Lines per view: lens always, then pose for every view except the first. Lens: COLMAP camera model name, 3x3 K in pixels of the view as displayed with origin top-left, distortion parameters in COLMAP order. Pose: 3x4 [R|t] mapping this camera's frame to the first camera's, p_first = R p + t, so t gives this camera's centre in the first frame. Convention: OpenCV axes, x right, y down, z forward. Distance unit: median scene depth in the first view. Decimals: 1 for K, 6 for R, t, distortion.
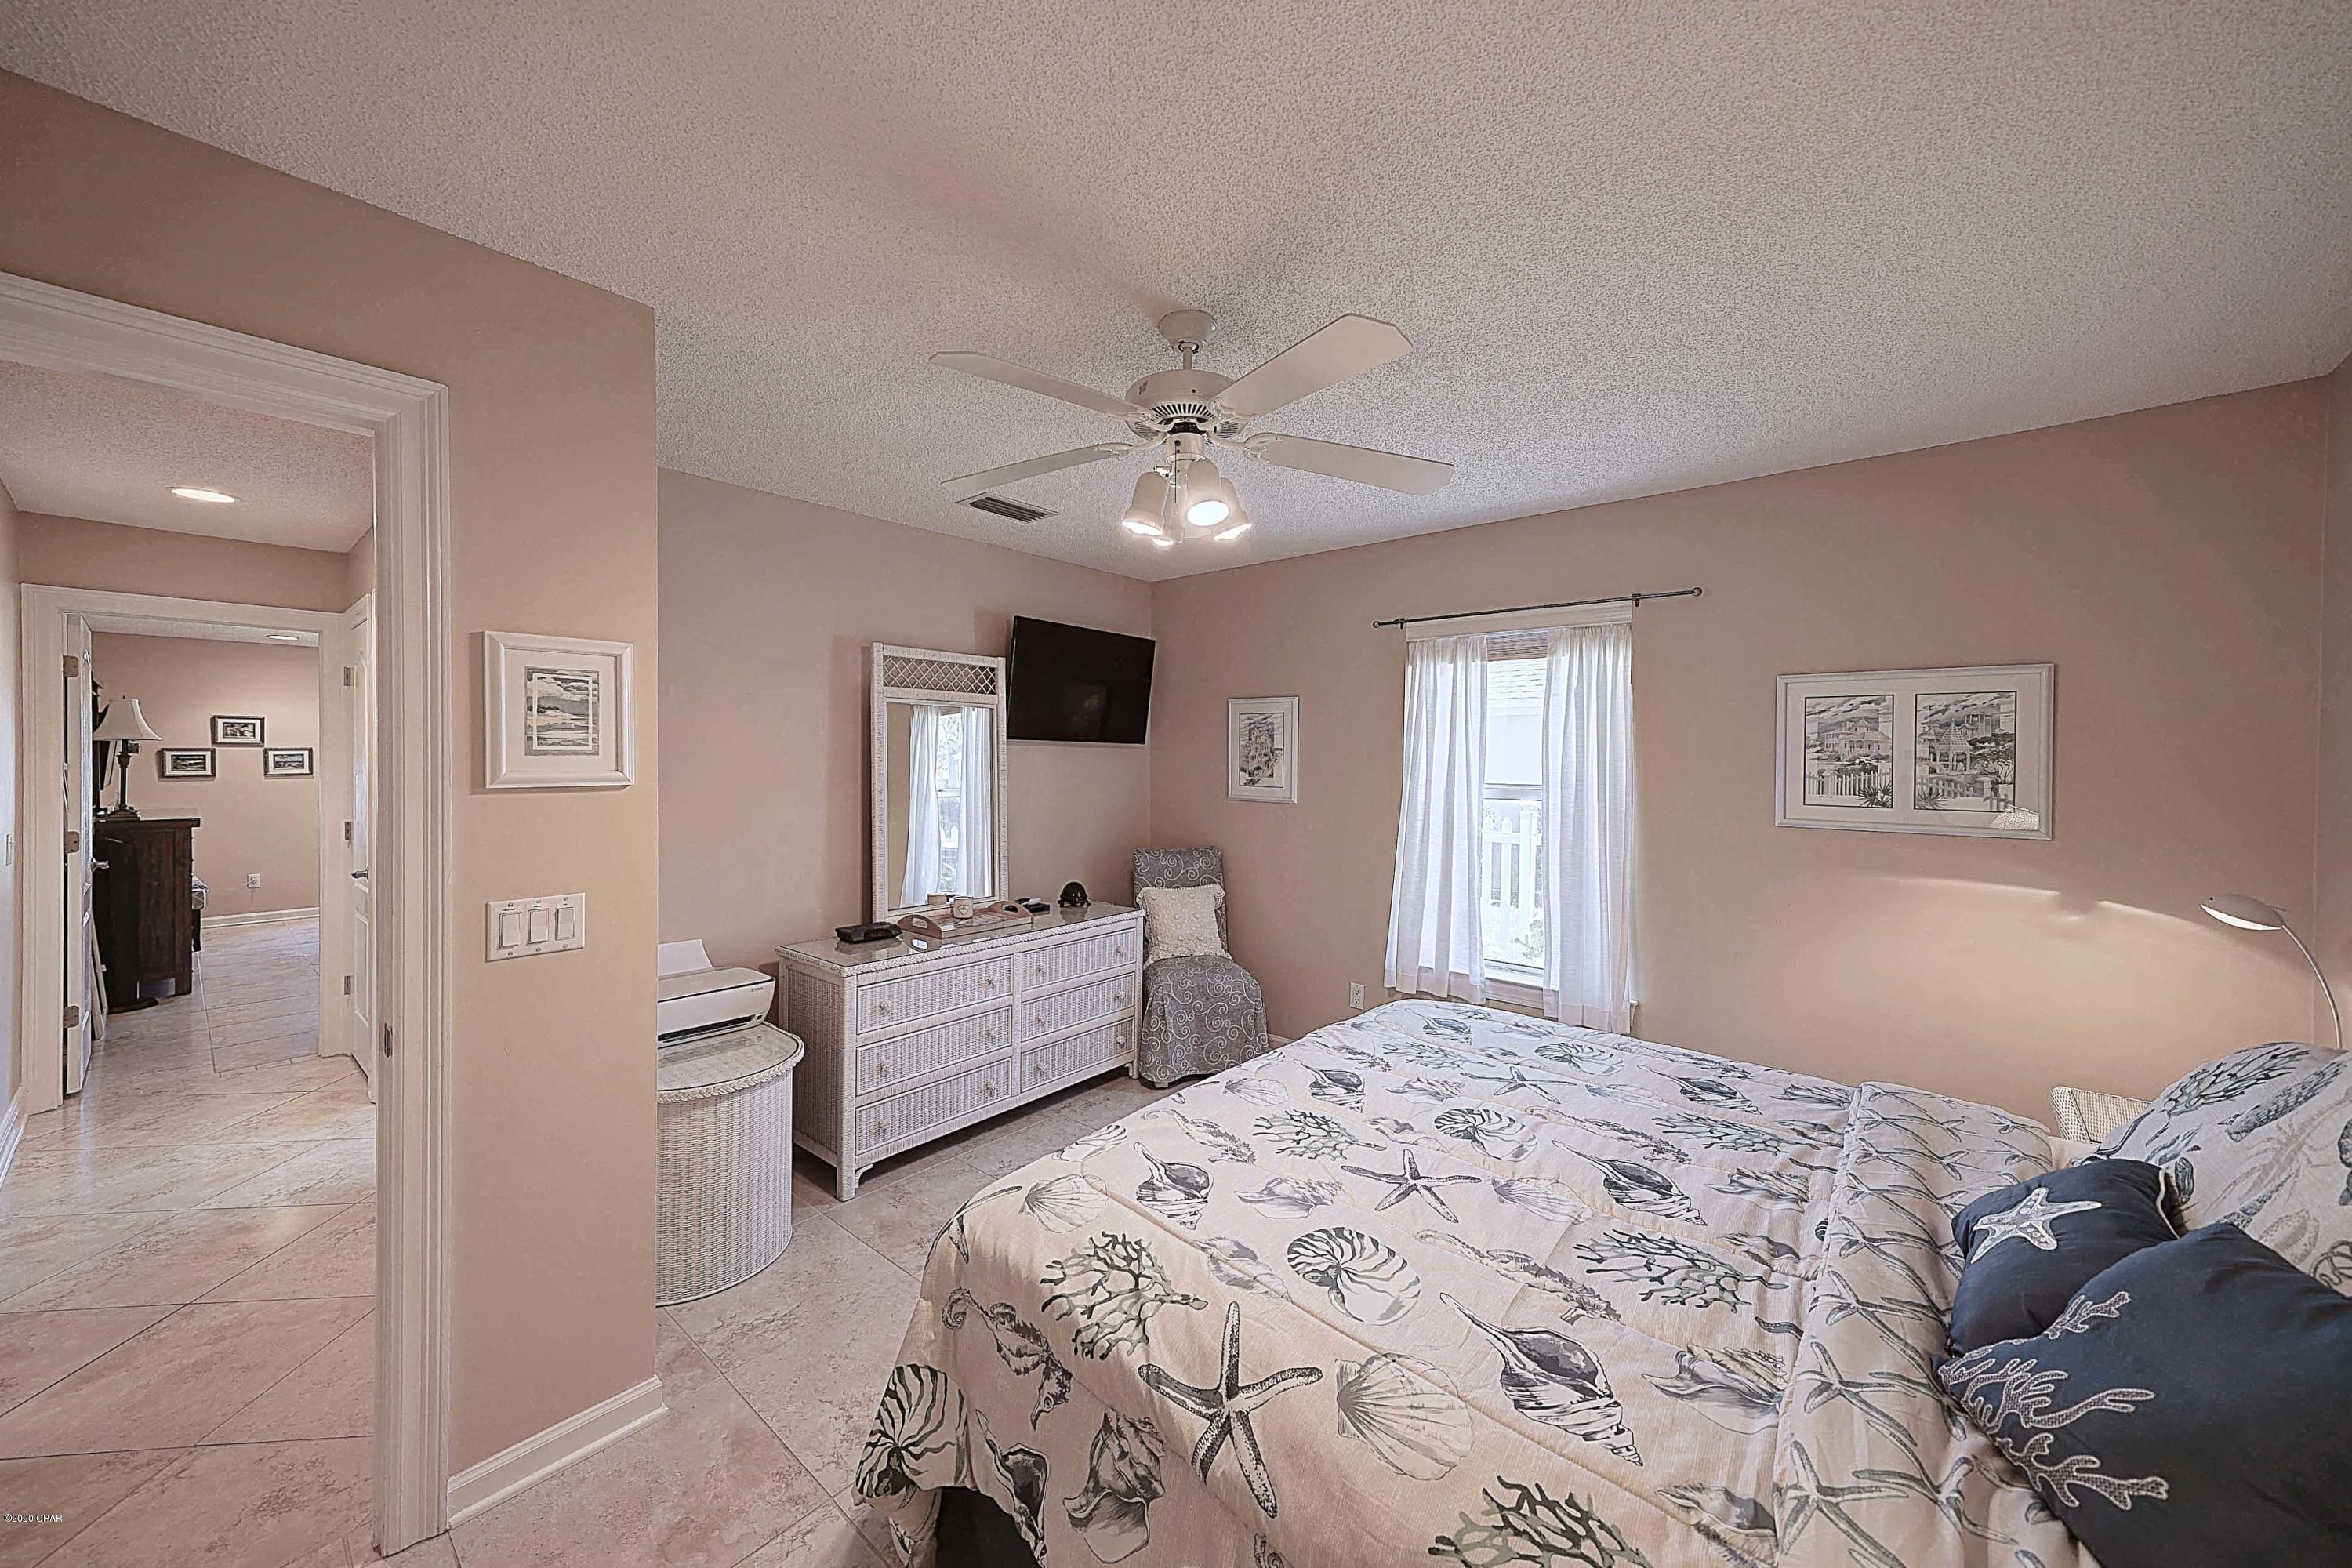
lens RADIAL K [[848.1, 0, 1131.3], [0, 848.1, 754.9], [0, 0, 1]] dist [0.012253, -0.000825]
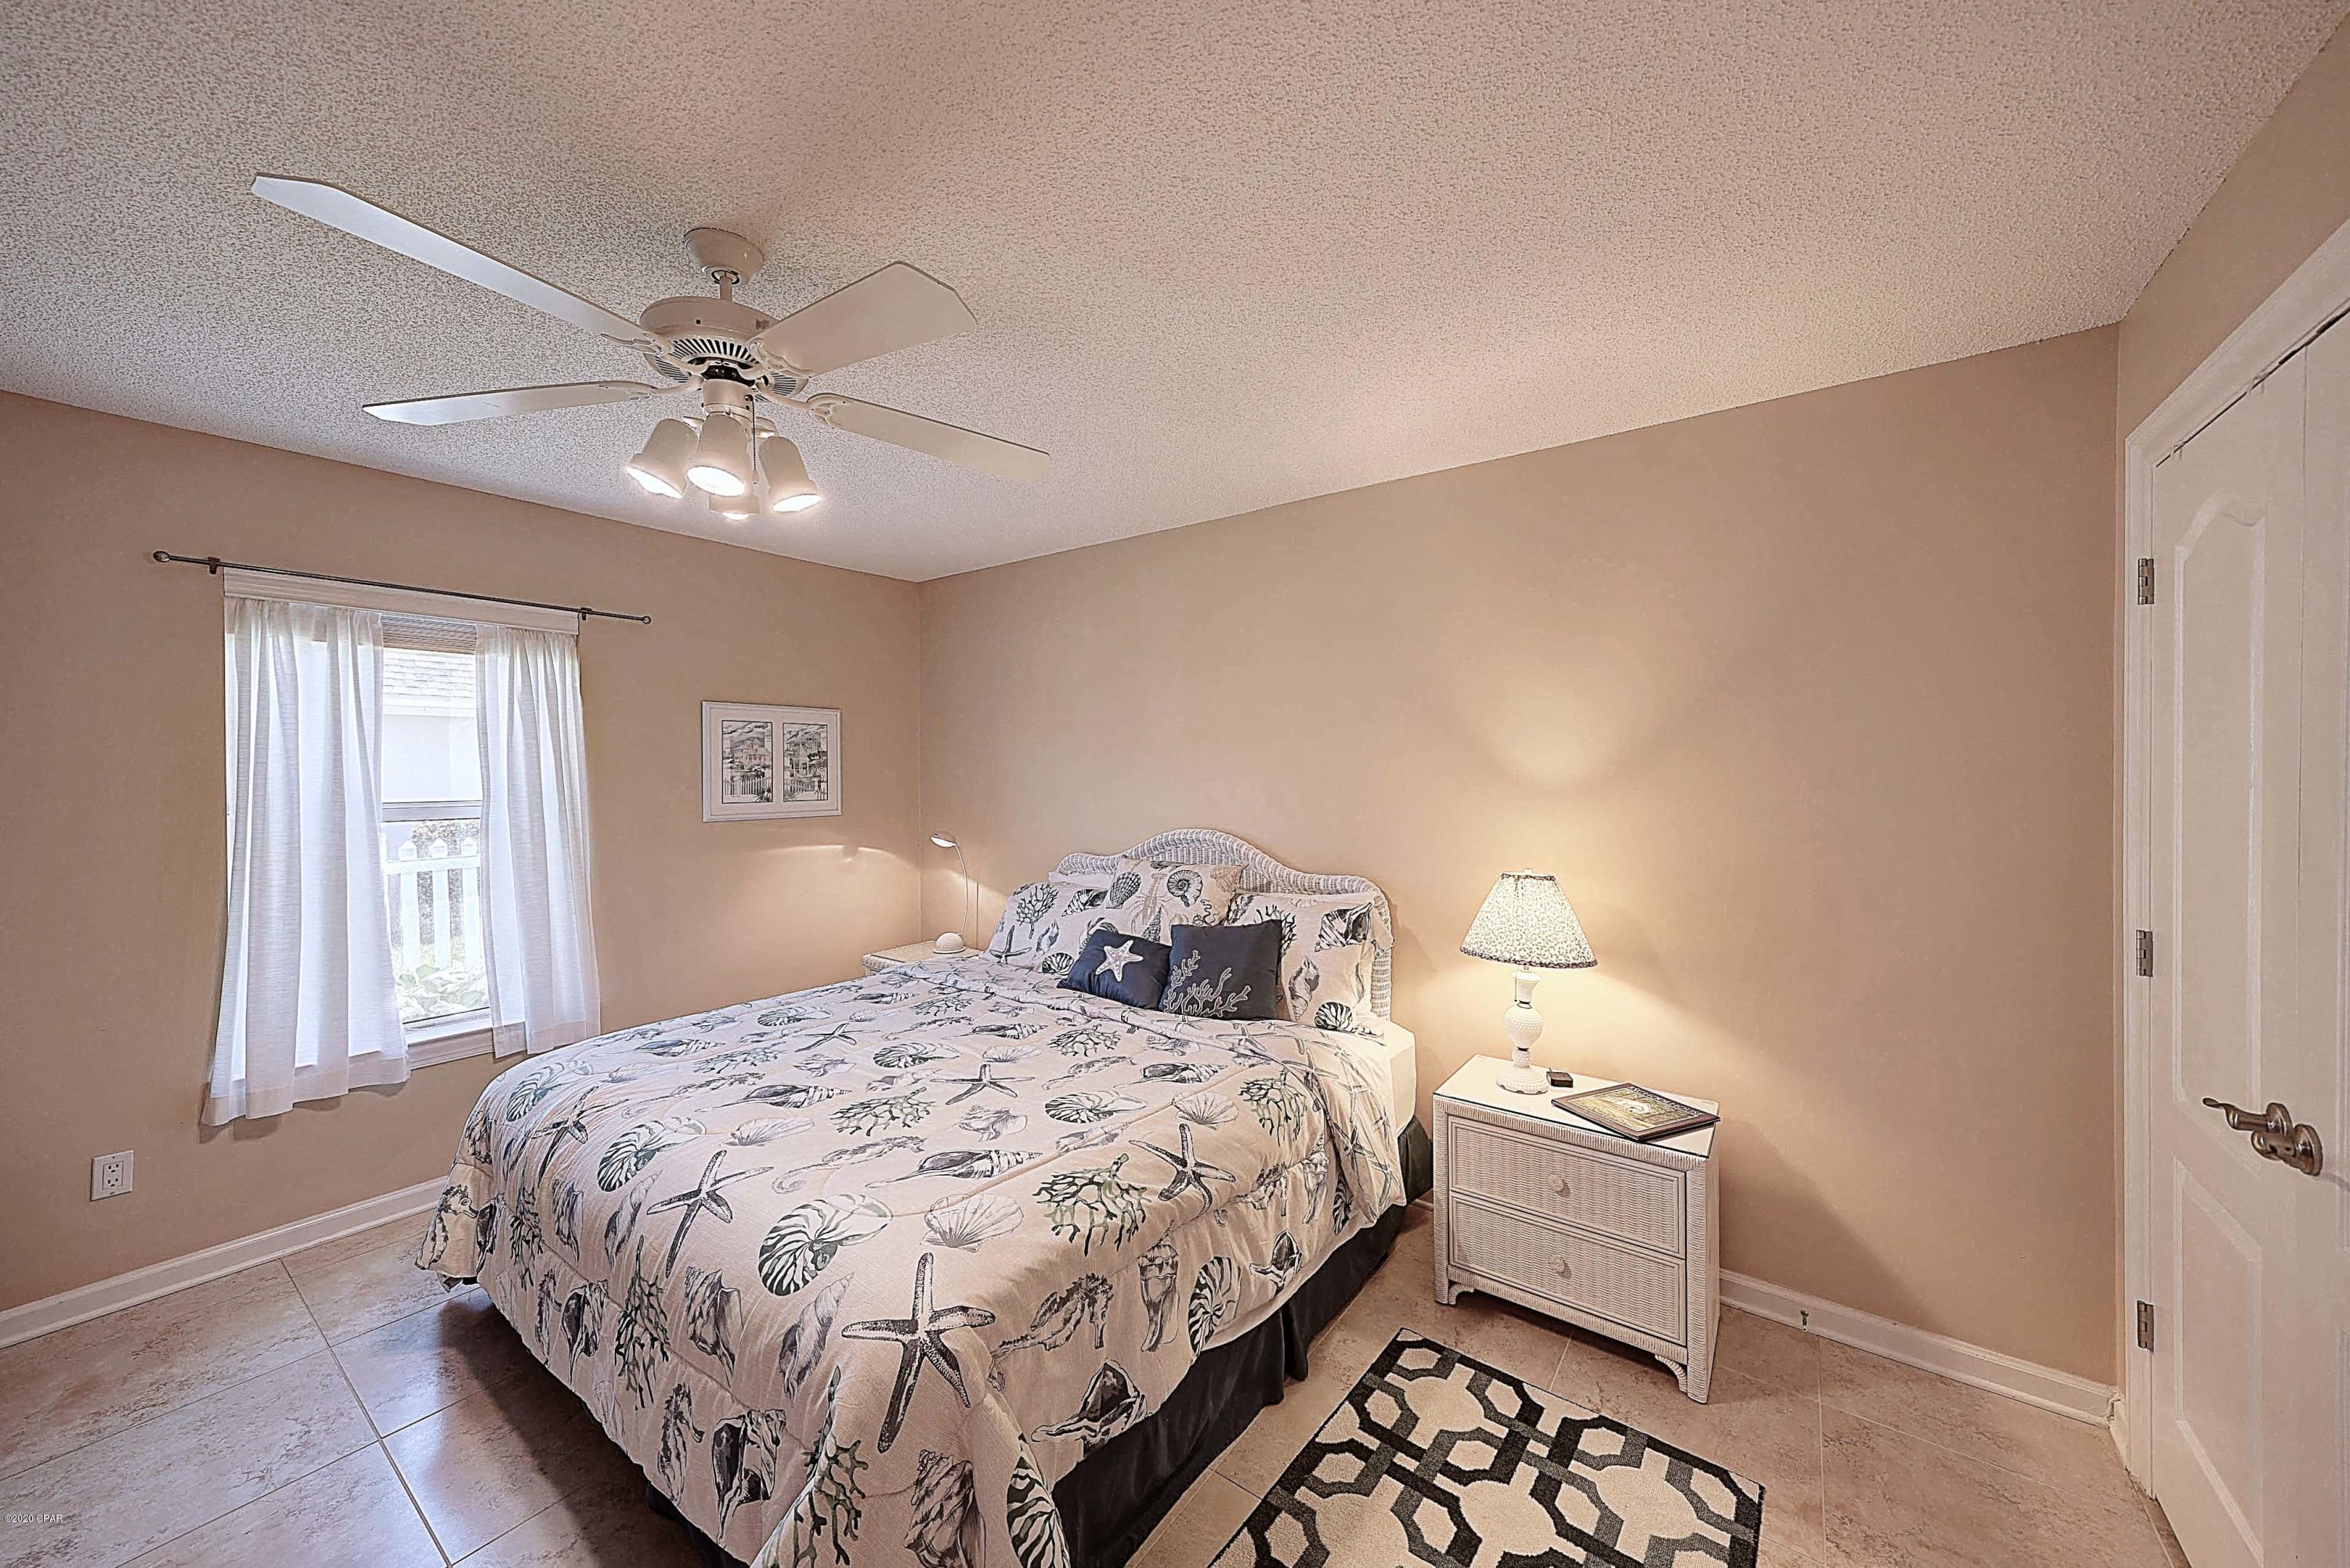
lens RADIAL K [[847.3, 0, 1172.9], [0, 847.3, 778.0], [0, 0, 1]] dist [0.012253, -0.000825]
pose [[-0.090379, -0.020177, 0.995703, -0.624113], [0.002003, 0.999789, 0.020442, -0.005578], [-0.995905, 0.003841, -0.090319, 0.496374]]
